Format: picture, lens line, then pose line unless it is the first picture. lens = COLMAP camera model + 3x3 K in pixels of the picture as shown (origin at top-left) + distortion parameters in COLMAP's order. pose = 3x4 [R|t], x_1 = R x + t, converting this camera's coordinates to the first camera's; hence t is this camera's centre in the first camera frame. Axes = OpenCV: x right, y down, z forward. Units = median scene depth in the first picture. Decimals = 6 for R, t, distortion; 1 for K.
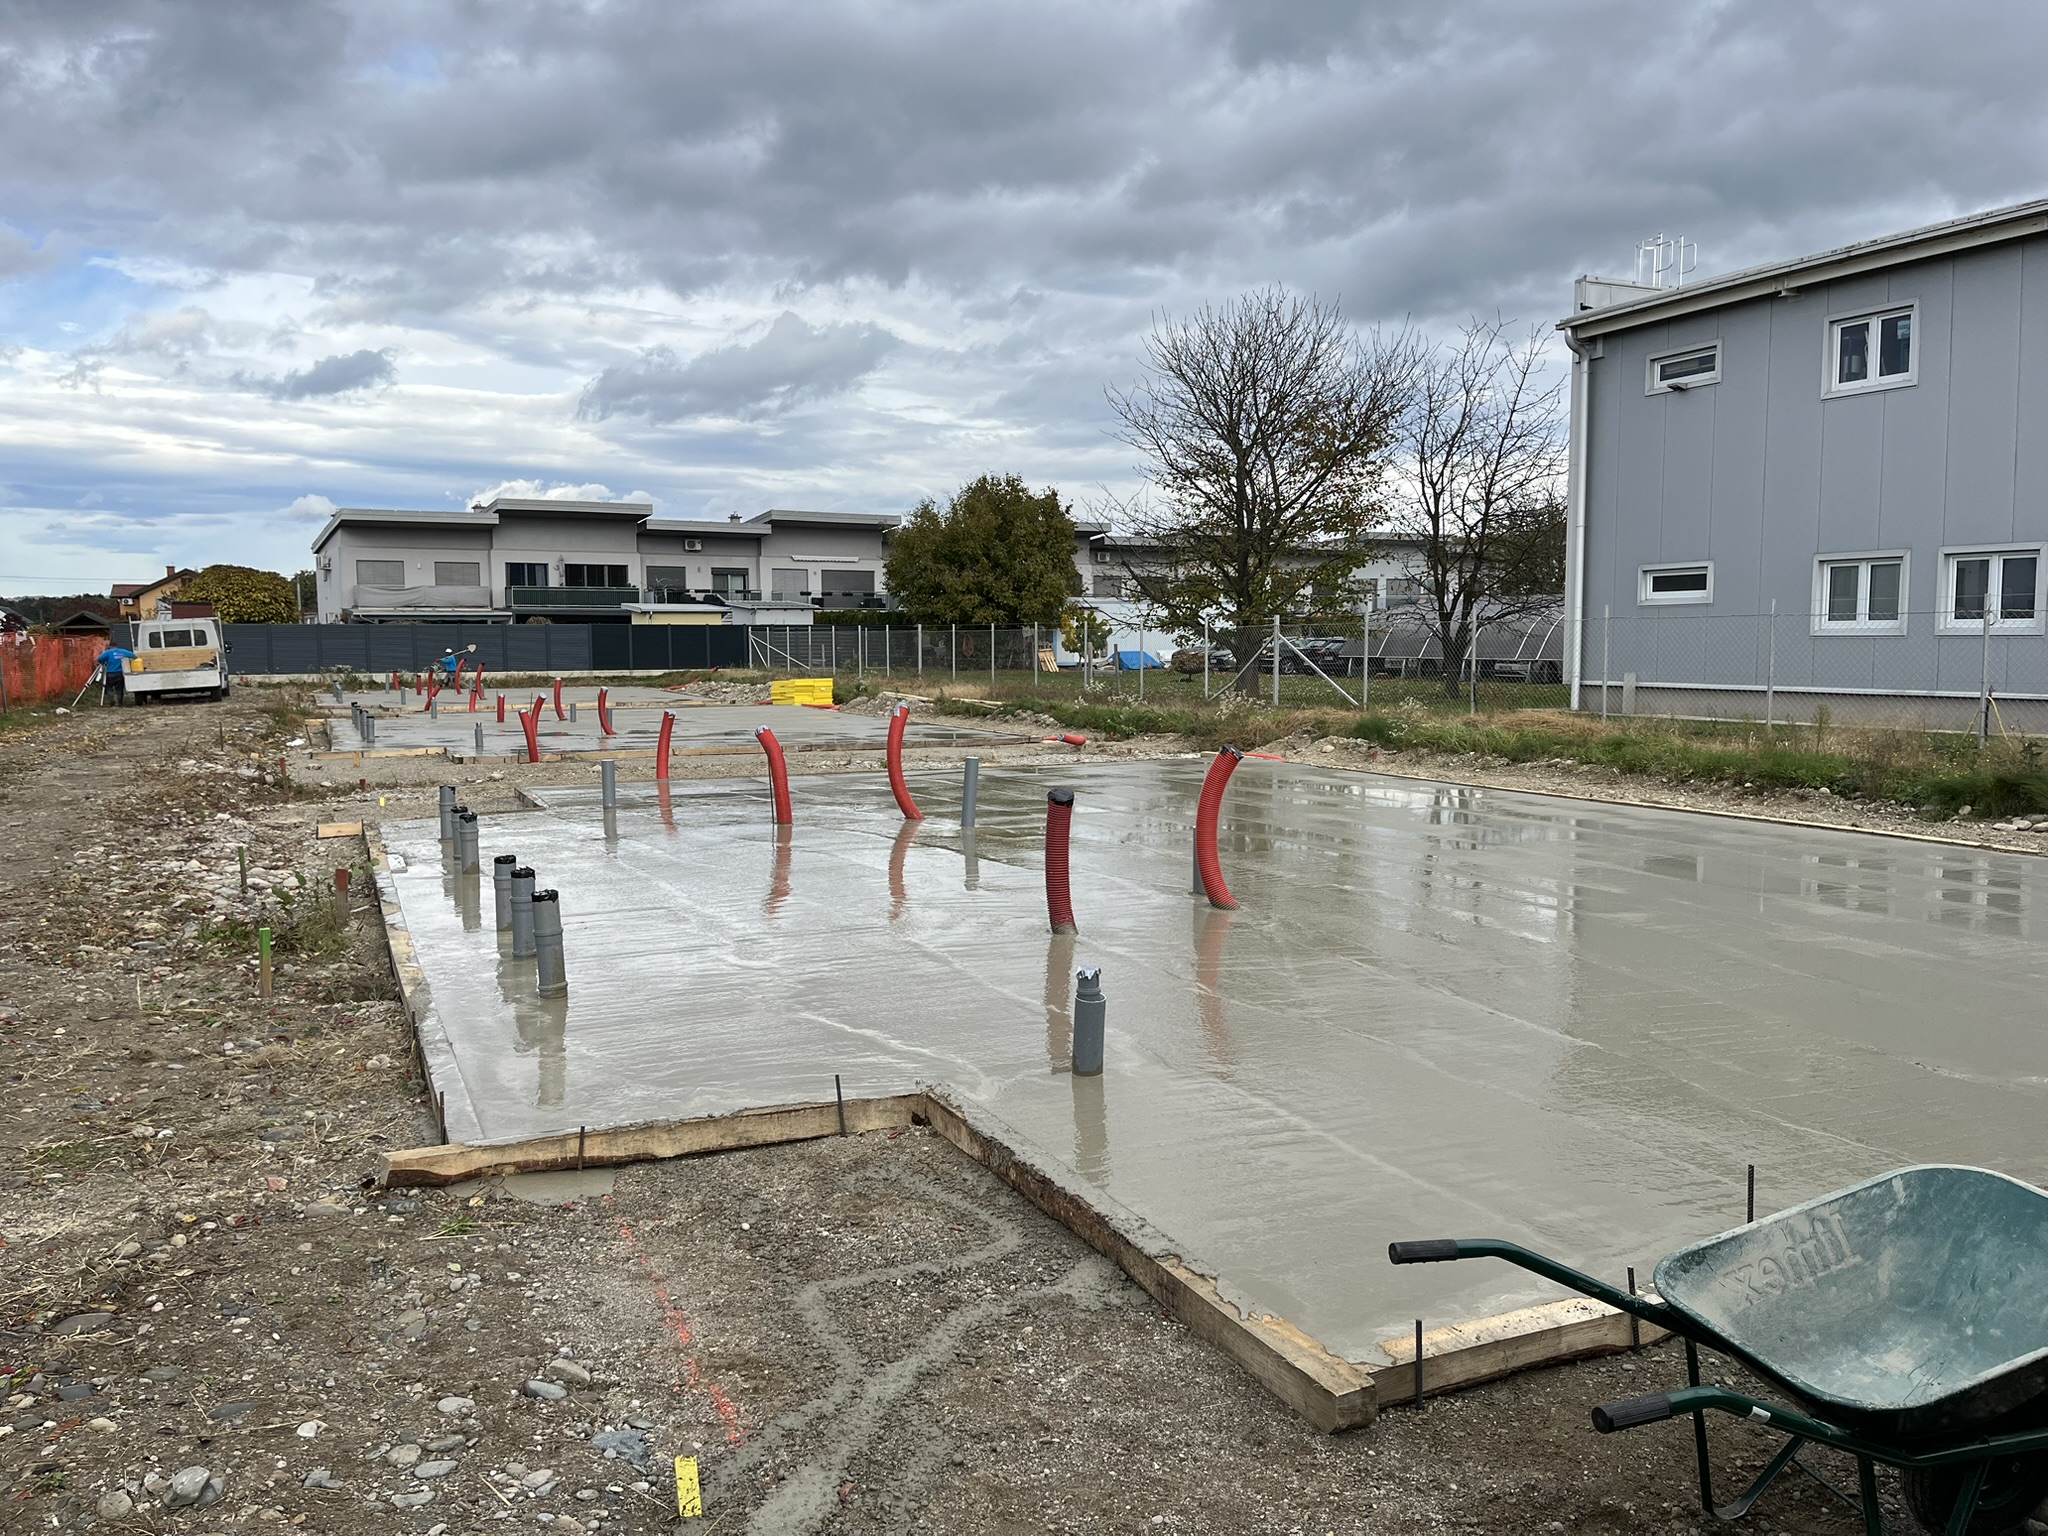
lens RADIAL K [[1535.6, 0, 1024.0], [0, 1535.6, 768.0], [0, 0, 1]] dist [0.073502, -0.126644]
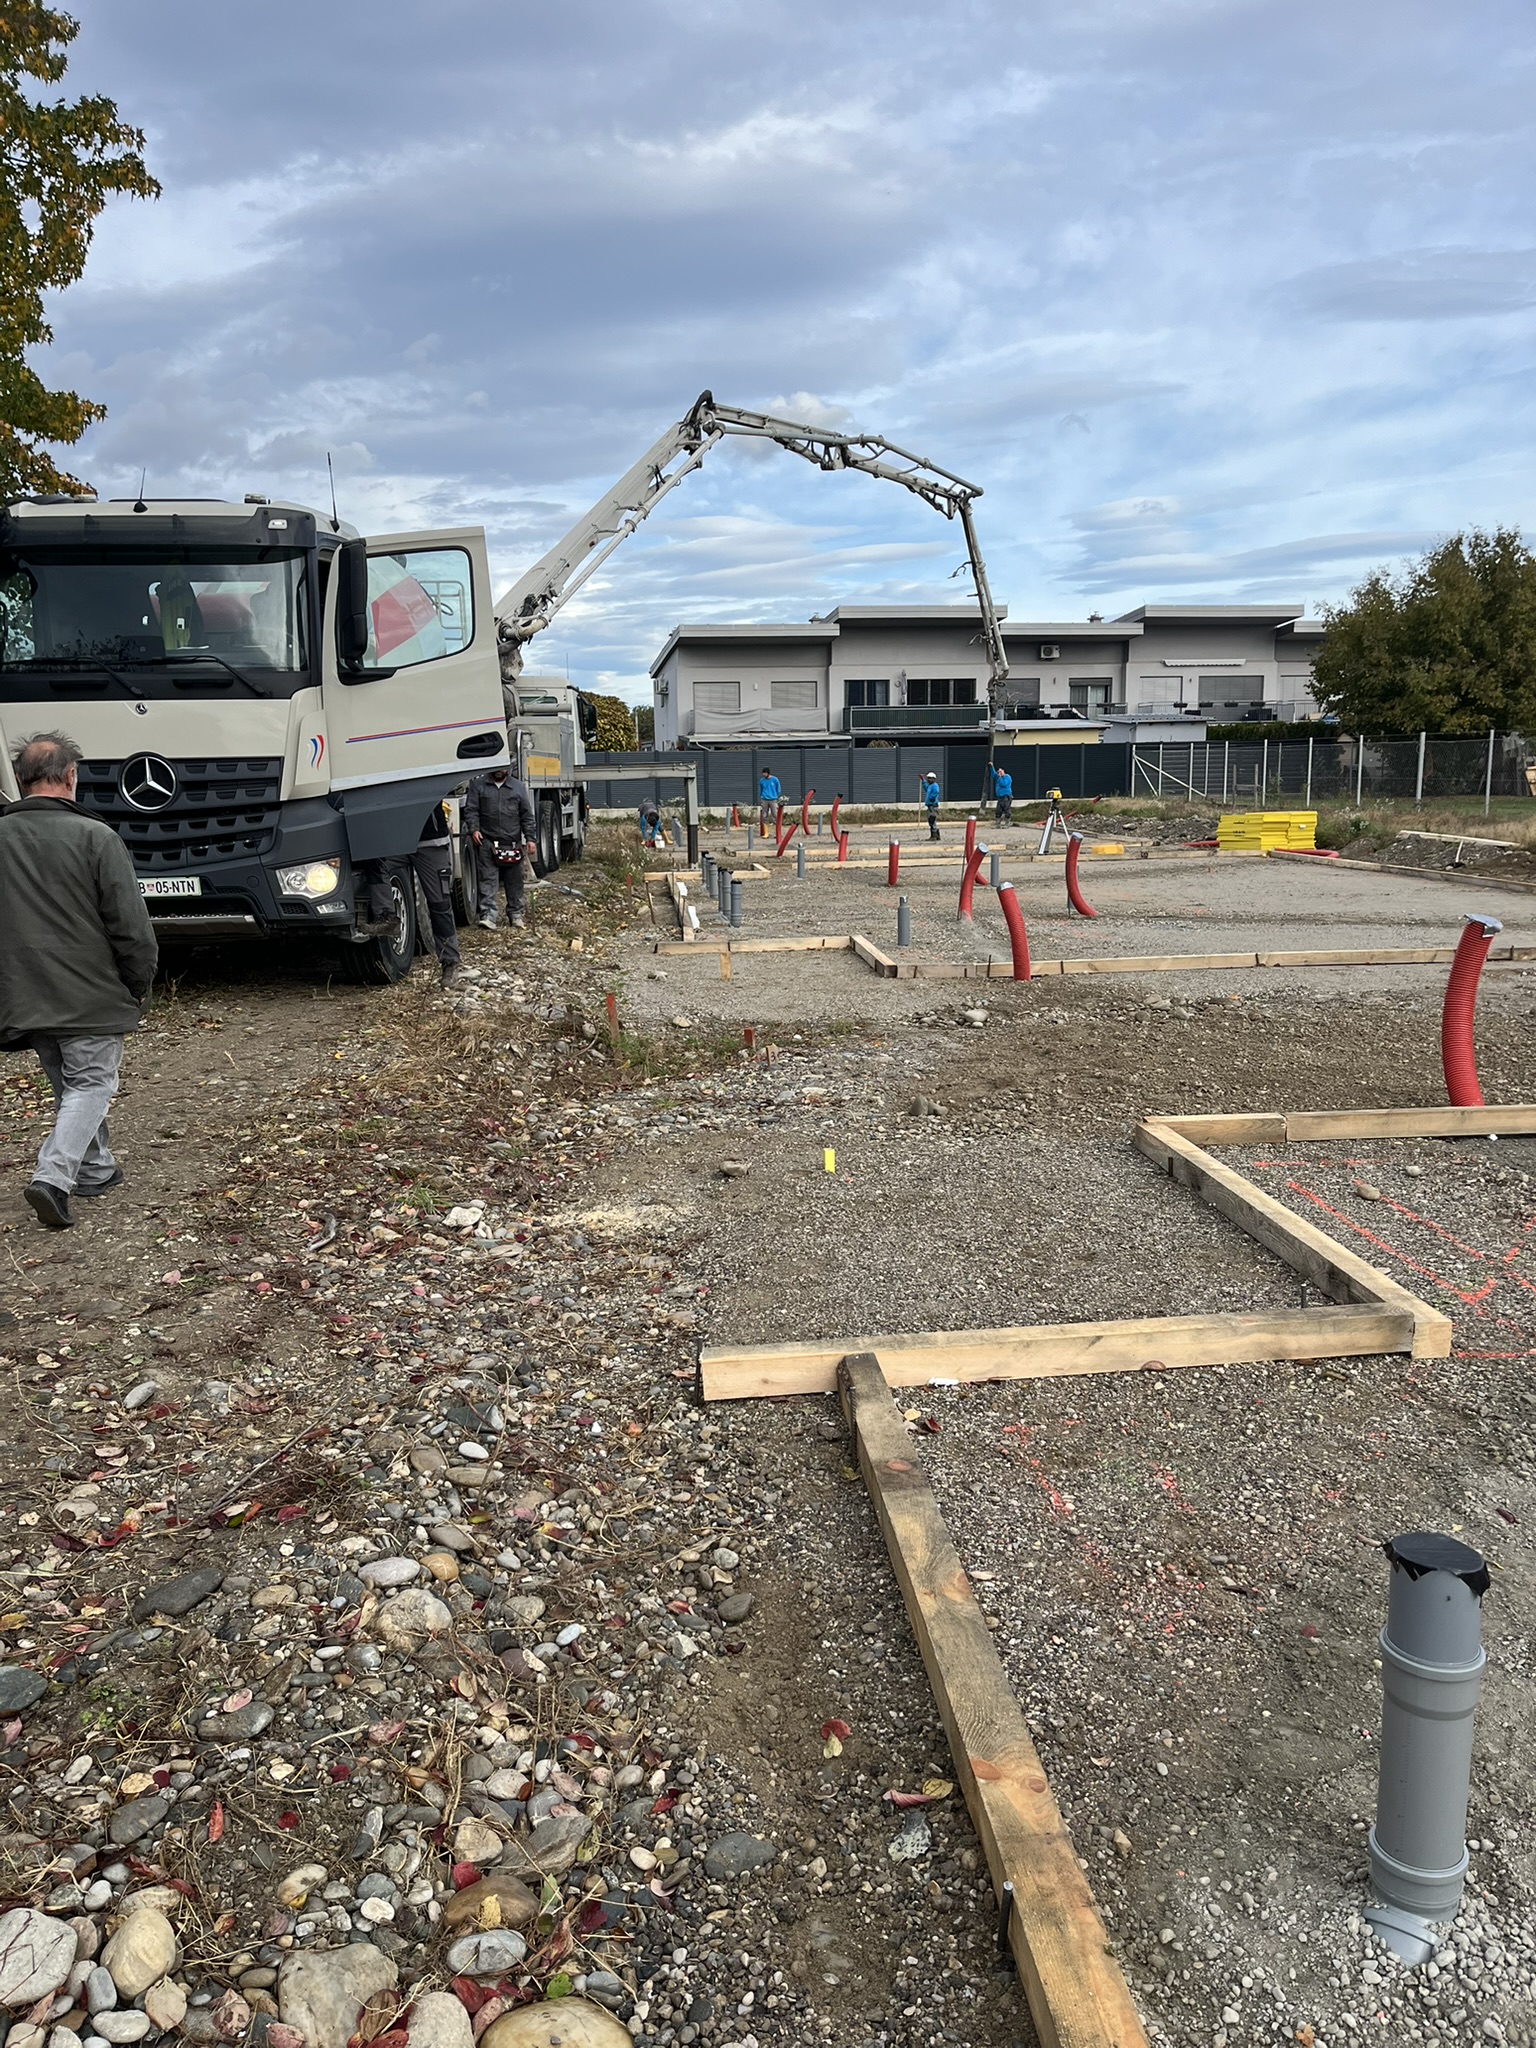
lens RADIAL K [[1535.6, 0, 768.0], [0, 1535.6, 1024.0], [0, 0, 1]] dist [0.073502, -0.126644]
pose [[0.938649, 0.045478, -0.341861, -0.066418], [-0.016771, 0.996114, 0.086466, -0.011139], [0.344465, -0.075428, 0.935764, 0.141784]]
